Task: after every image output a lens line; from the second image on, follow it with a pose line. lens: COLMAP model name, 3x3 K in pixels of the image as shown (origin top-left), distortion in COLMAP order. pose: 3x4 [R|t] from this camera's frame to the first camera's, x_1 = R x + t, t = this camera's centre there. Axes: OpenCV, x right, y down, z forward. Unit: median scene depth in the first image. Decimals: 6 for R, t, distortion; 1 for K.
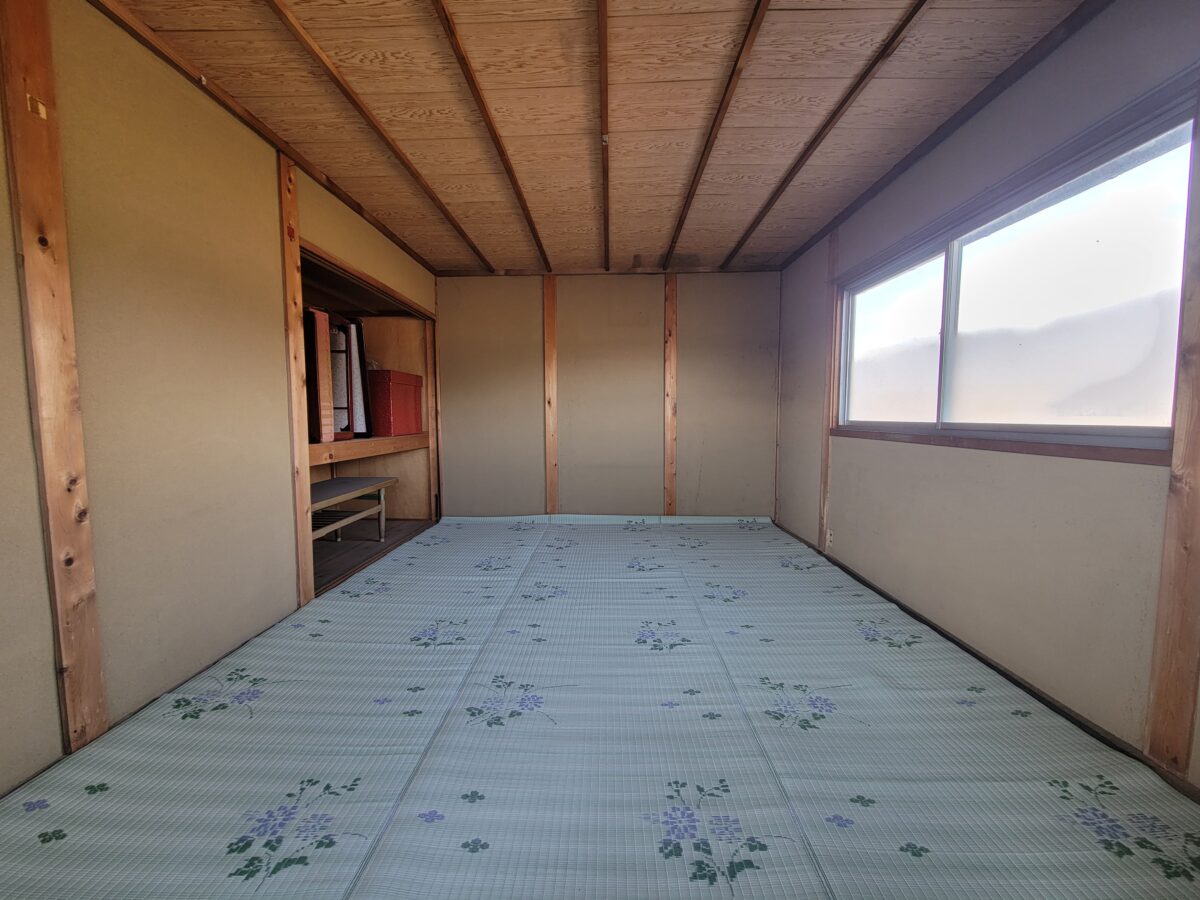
lens RADIAL K [[485.6, 0, 595.7], [0, 485.6, 449.7], [0, 0, 1]] dist [-0.003480, -0.001780]
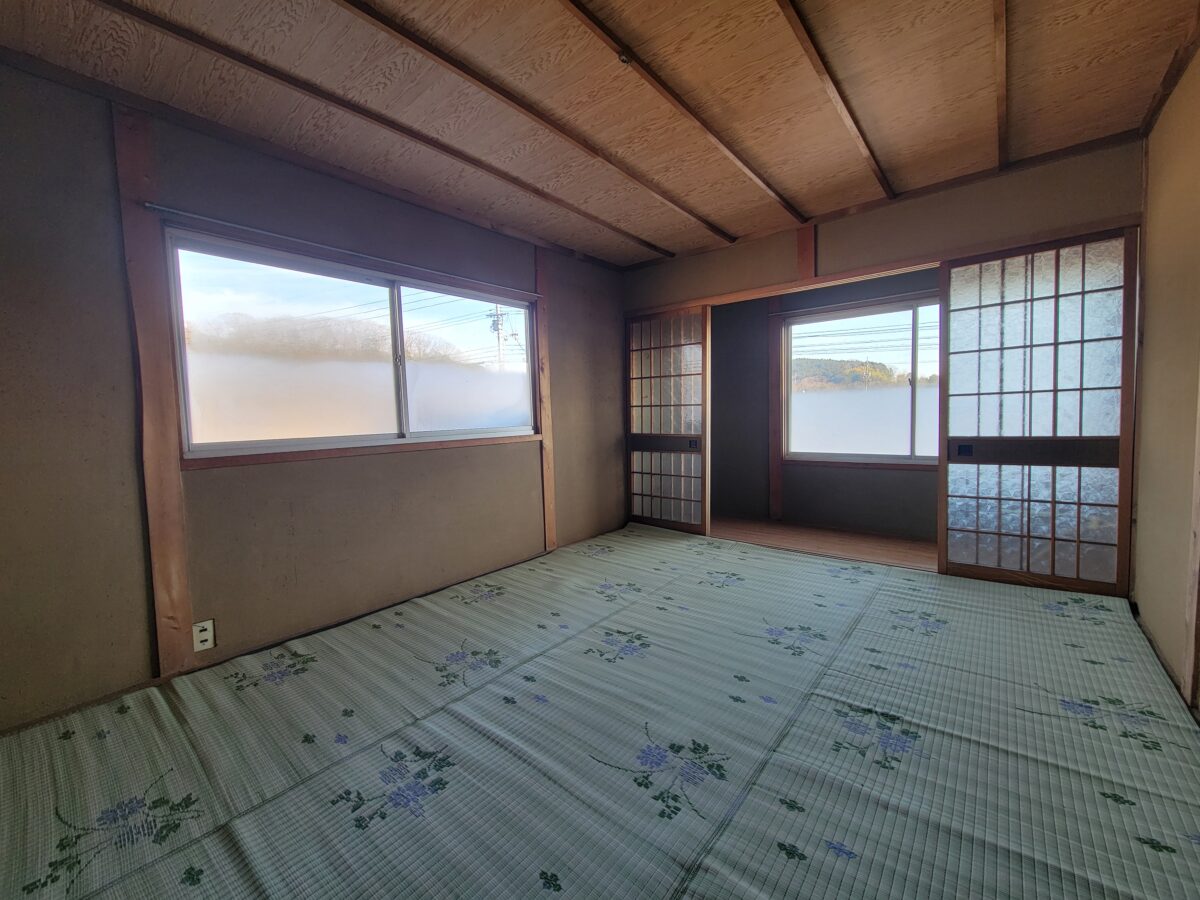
lens RADIAL K [[485.6, 0, 604.0], [0, 485.6, 450.0], [0, 0, 1]] dist [-0.003480, -0.001780]
pose [[-0.794029, -0.018201, 0.607607, -0.442139], [0.076845, 0.988527, 0.130035, -0.141656], [-0.603003, 0.149943, -0.783521, 1.777546]]
